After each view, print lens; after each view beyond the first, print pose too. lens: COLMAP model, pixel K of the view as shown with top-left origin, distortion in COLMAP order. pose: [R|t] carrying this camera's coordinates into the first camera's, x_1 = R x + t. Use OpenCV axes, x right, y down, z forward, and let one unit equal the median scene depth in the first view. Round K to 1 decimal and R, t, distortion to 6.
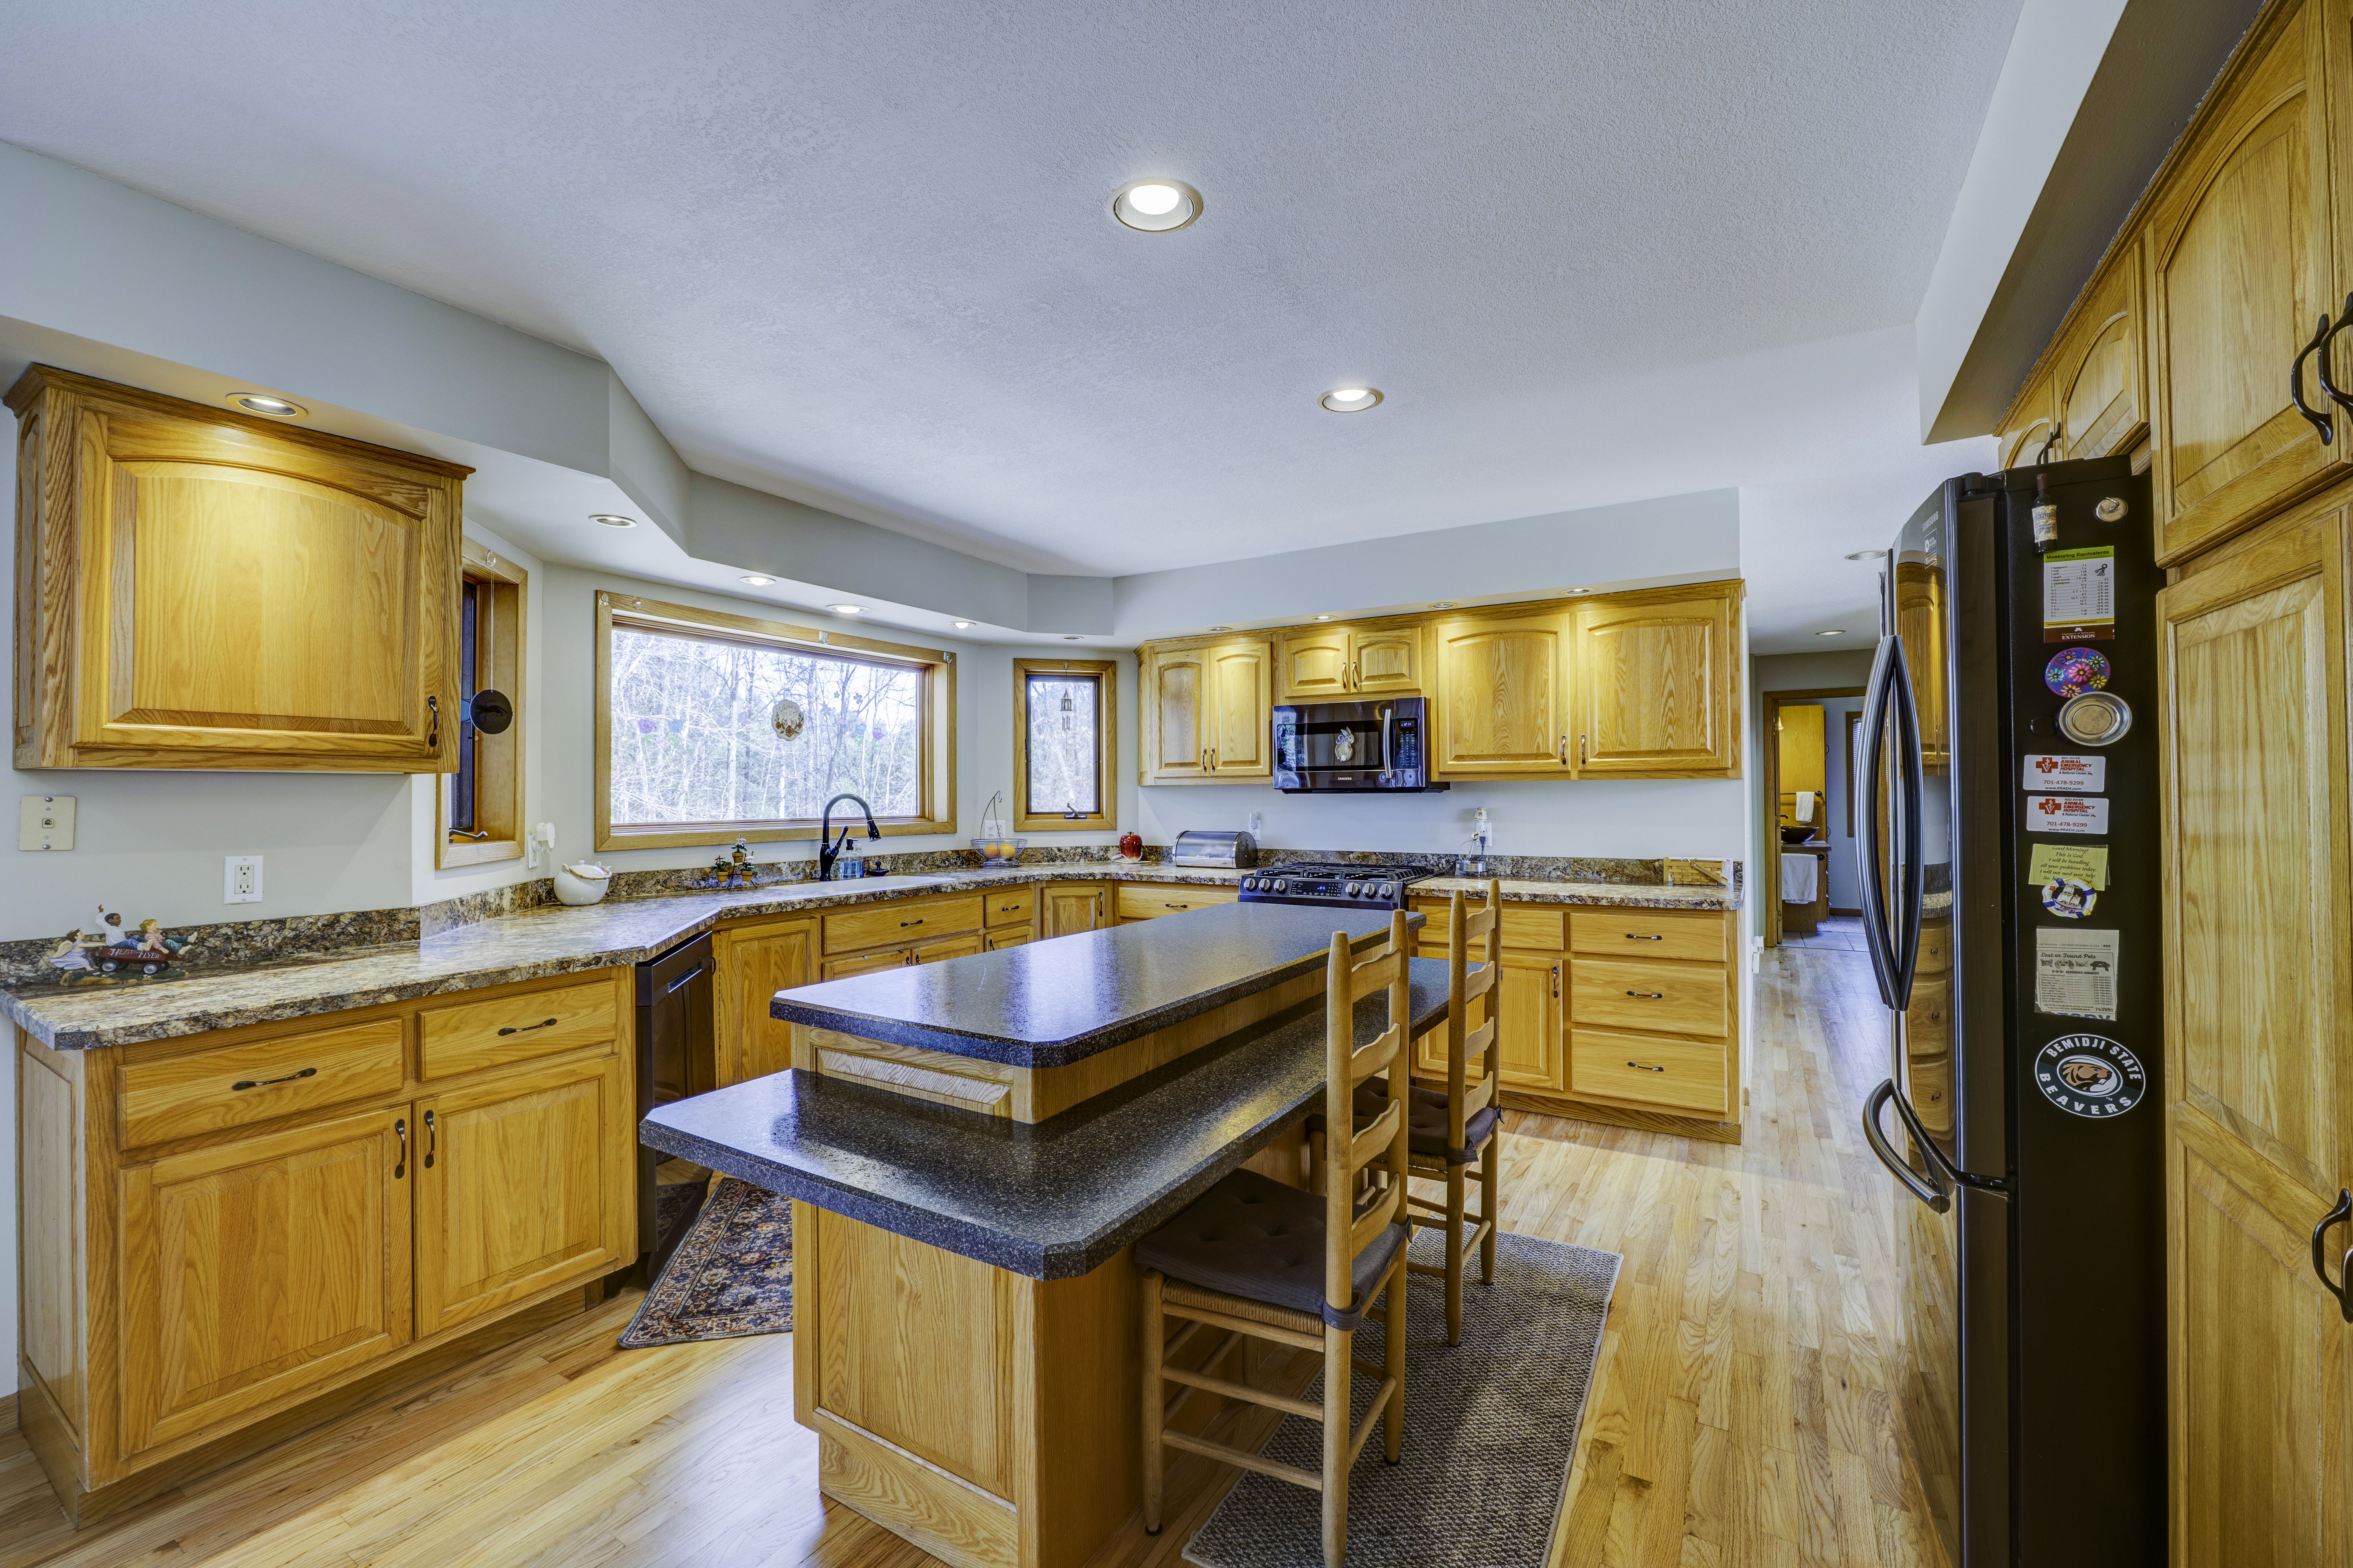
lens RADIAL K [[962.2, 0, 1173.4], [0, 962.2, 786.7], [0, 0, 1]] dist [-0.003469, 0.000105]
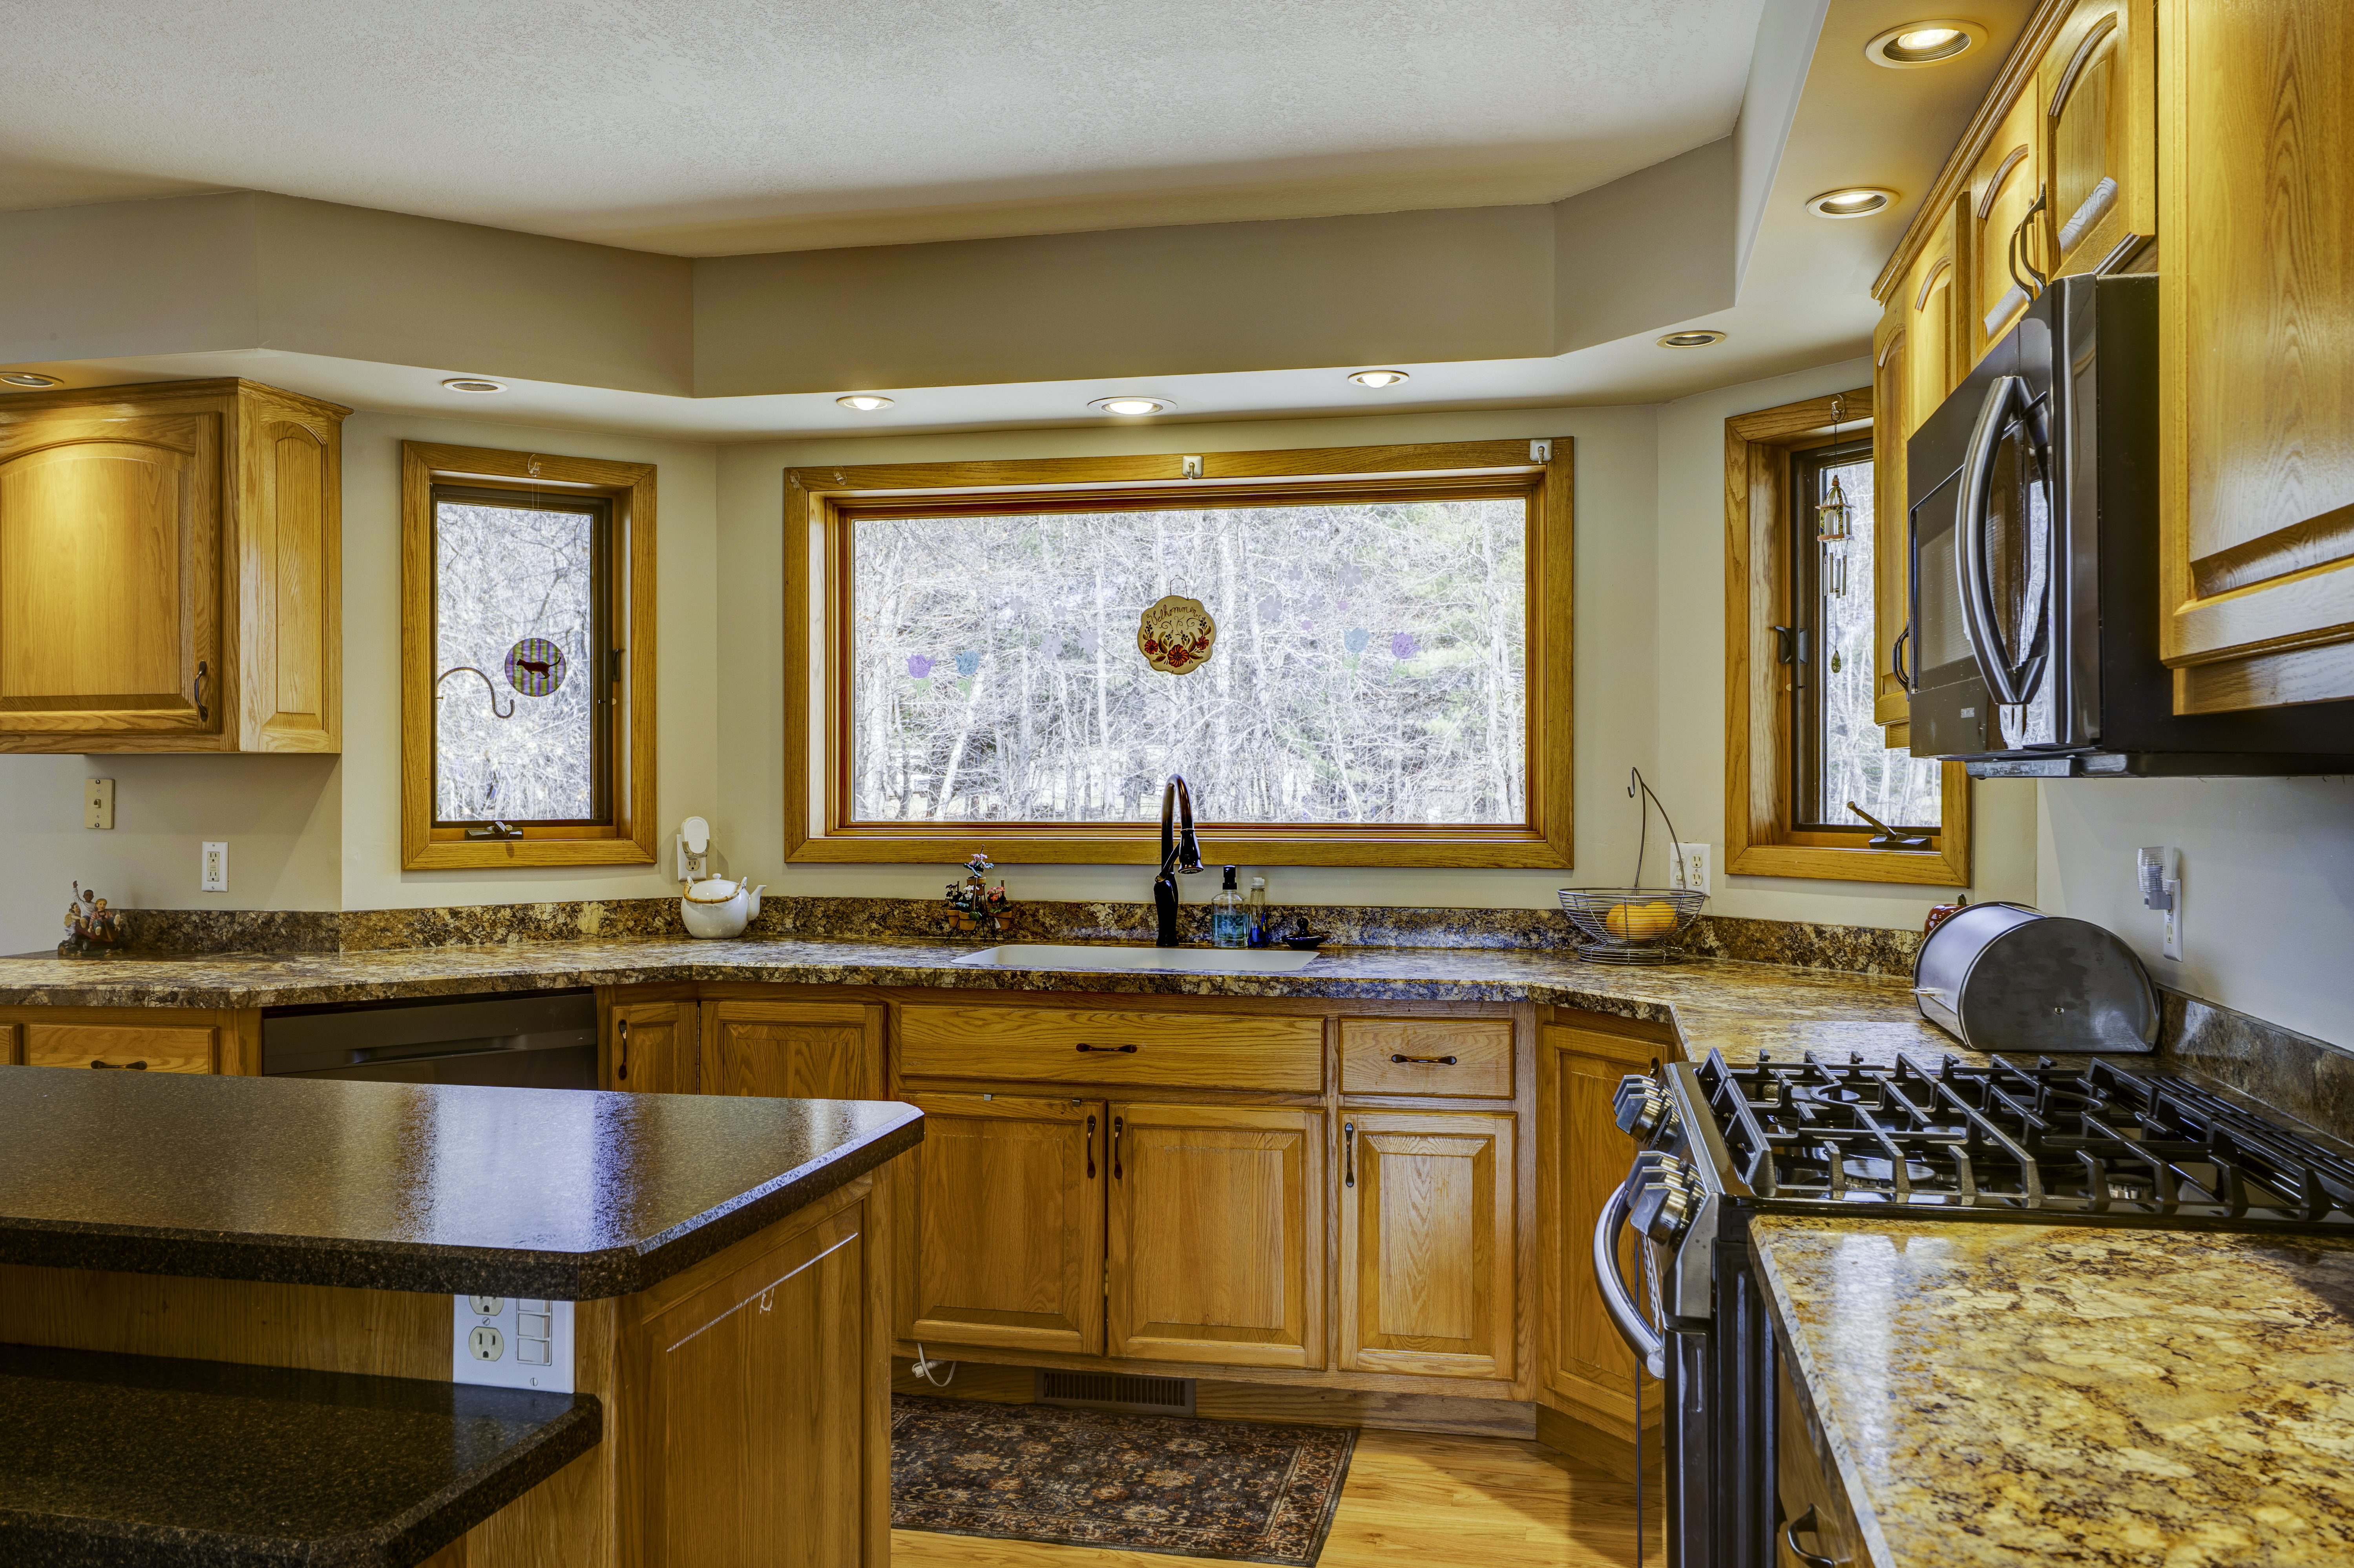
lens RADIAL K [[1771.0, 0, 1182.9], [0, 1771.0, 772.9], [0, 0, 1]] dist [-0.014650, -0.004395]
pose [[0.335376, 0.000367, -0.942084, 0.553603], [0.008621, 0.999957, 0.003459, 0.003389], [0.942045, -0.009282, 0.335358, 0.729172]]
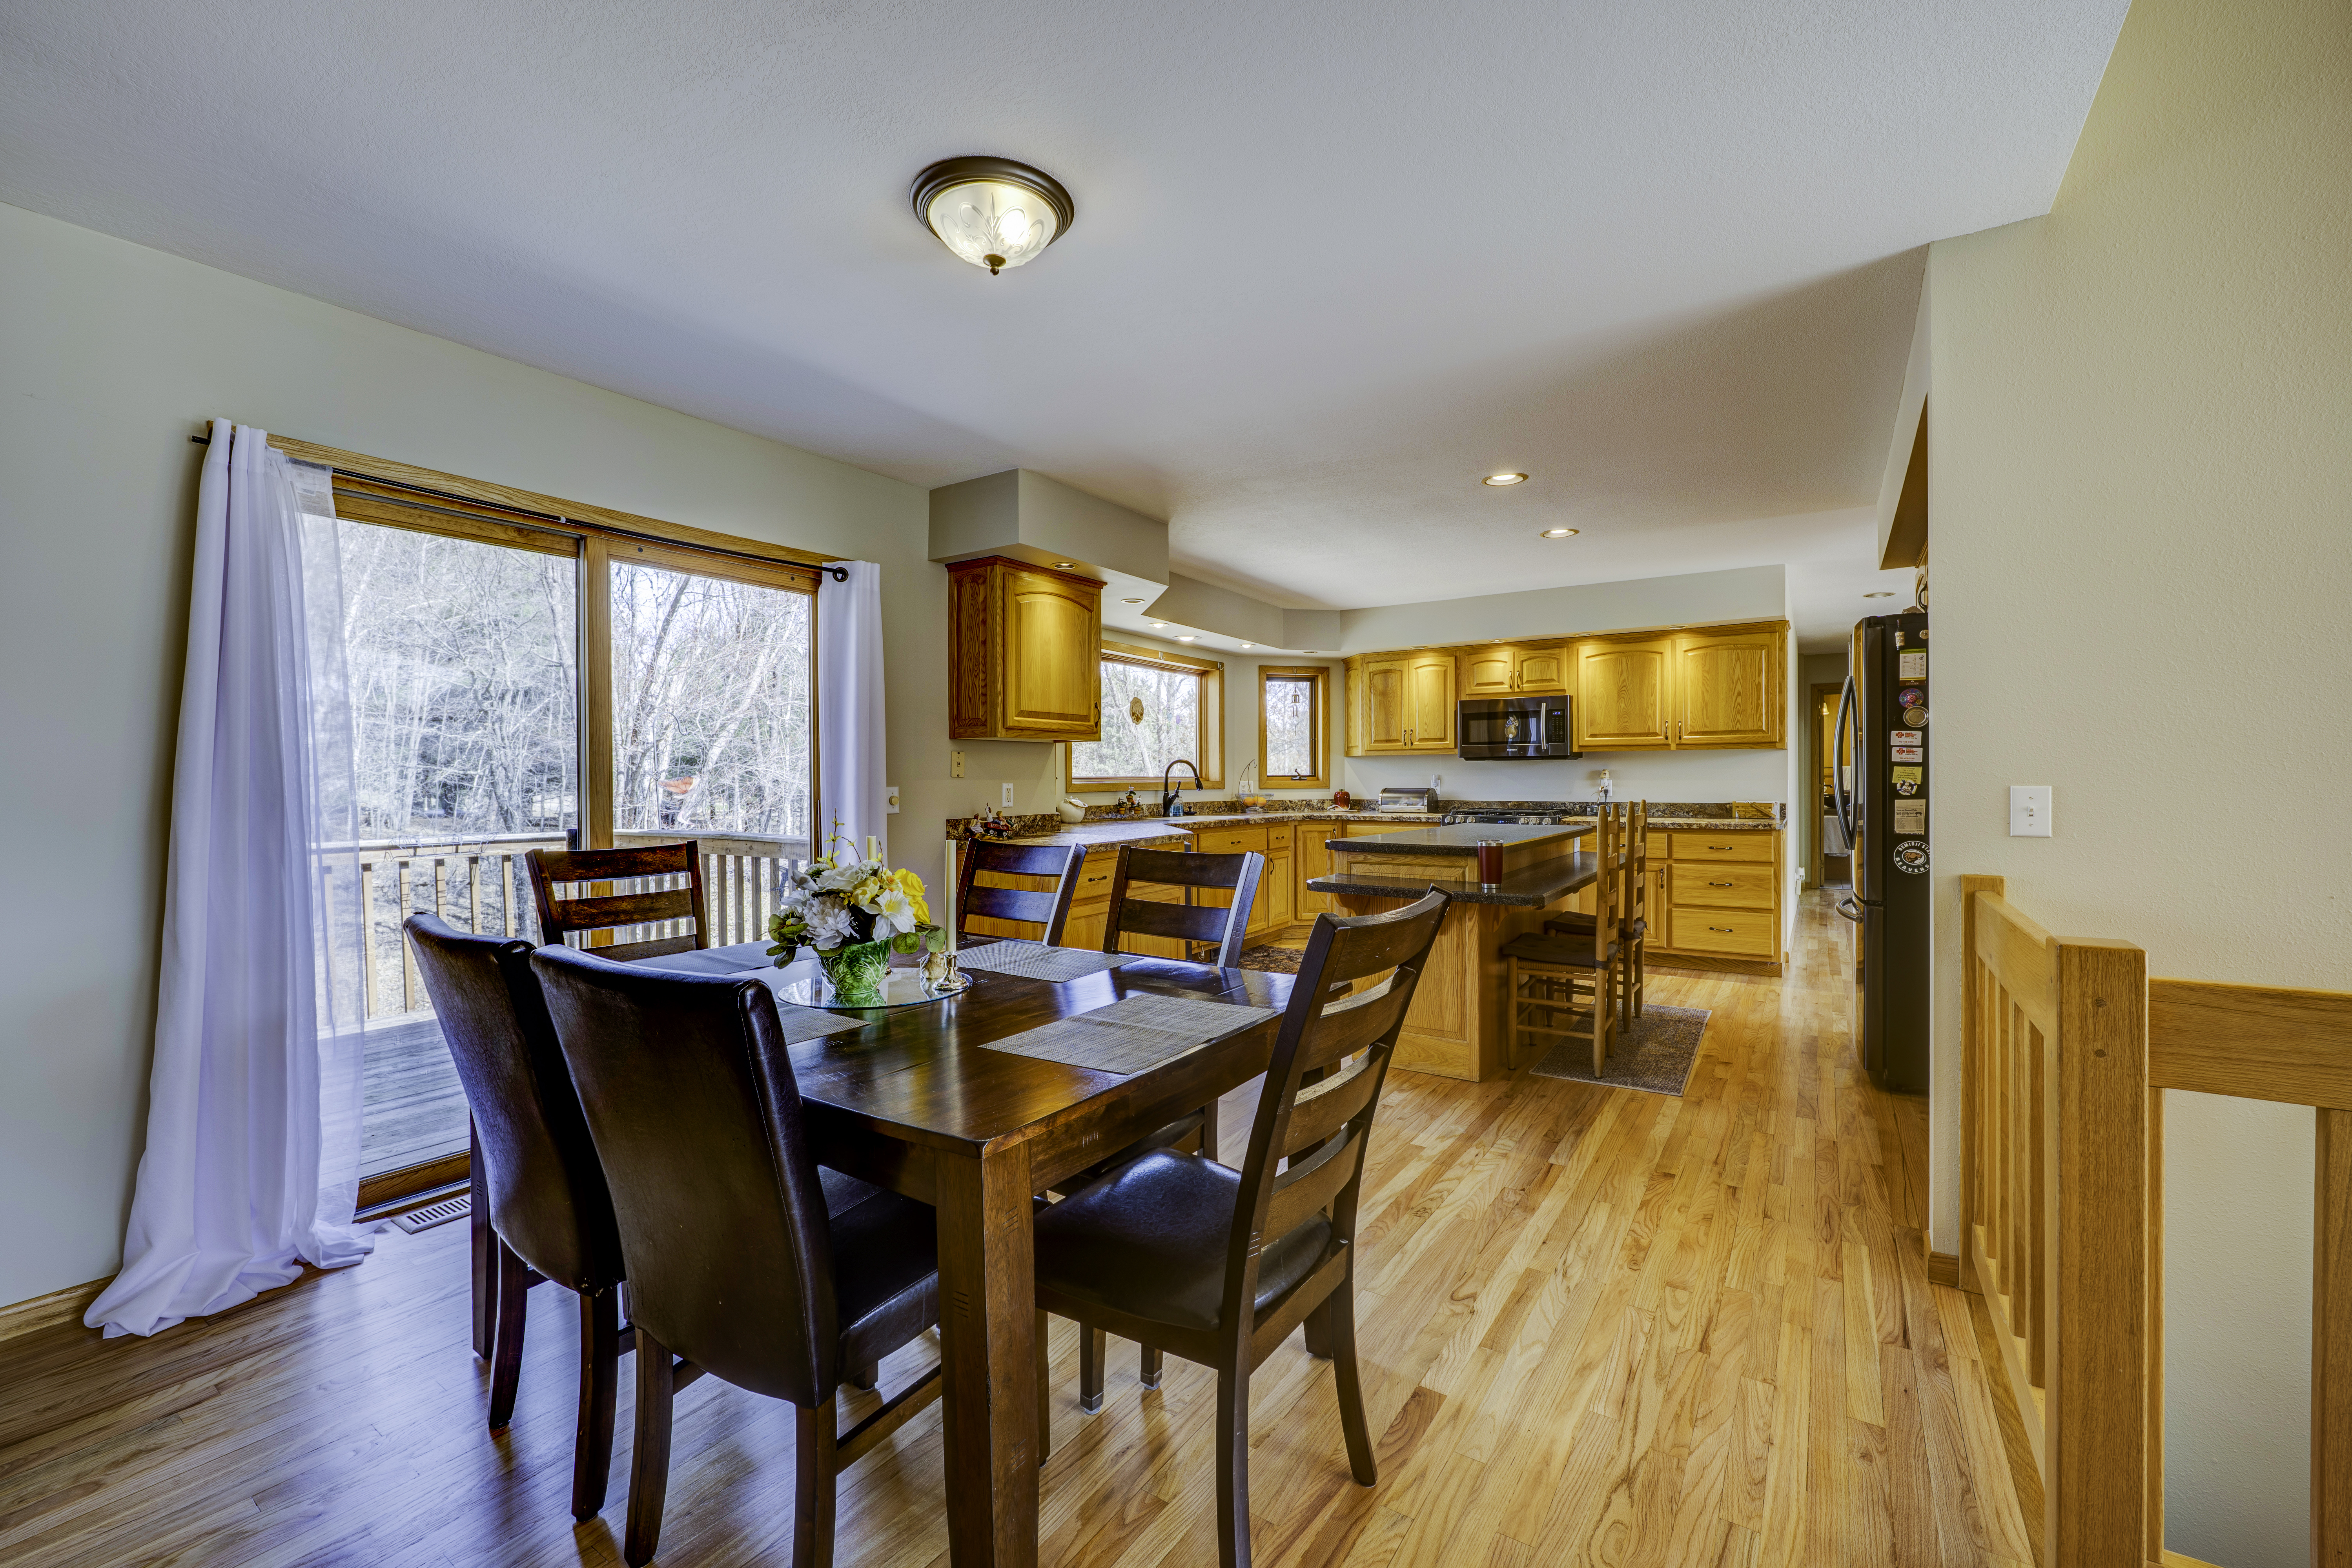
lens RADIAL K [[961.8, 0, 1176.0], [0, 961.8, 783.5], [0, 0, 1]] dist [-0.003469, 0.000105]
pose [[0.999104, 0.002006, -0.042281, -0.296508], [-0.001373, 0.999887, 0.015001, 0.023648], [0.042306, -0.014929, 0.998993, -0.538977]]
